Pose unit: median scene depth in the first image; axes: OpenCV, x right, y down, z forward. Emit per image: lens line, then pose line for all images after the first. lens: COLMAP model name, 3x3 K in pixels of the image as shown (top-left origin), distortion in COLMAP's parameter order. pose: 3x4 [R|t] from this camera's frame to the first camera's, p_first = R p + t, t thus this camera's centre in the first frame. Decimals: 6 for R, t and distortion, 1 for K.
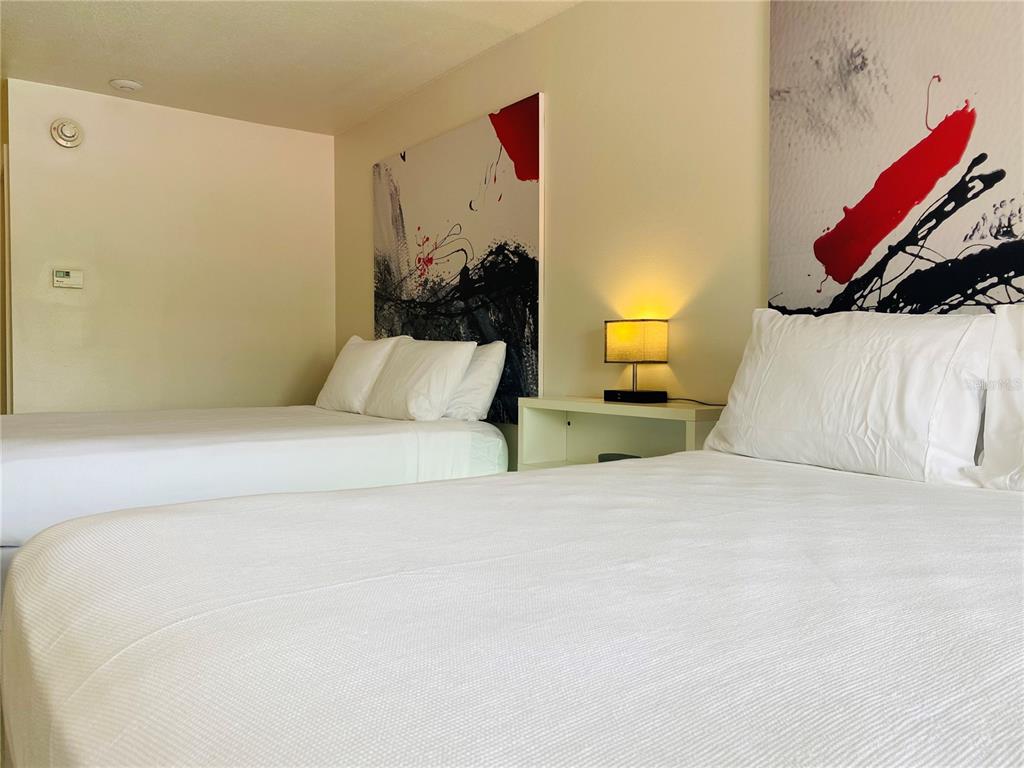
lens RADIAL K [[778.1, 0, 513.6], [0, 778.1, 381.1], [0, 0, 1]] dist [0.042718, -0.064431]
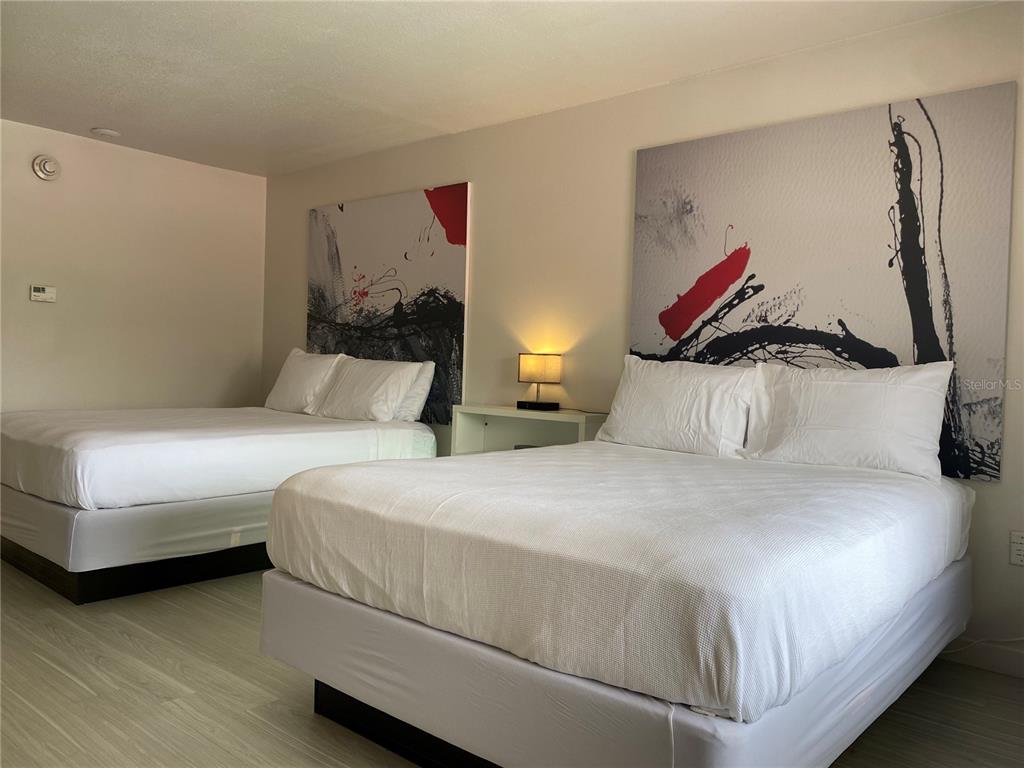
lens RADIAL K [[778.1, 0, 514.7], [0, 778.1, 388.8], [0, 0, 1]] dist [0.042718, -0.064431]
pose [[0.974666, 0.022615, 0.222518, -0.172823], [-0.024200, 0.999697, 0.004401, -0.014180], [-0.222351, -0.009675, 0.974919, -0.332386]]
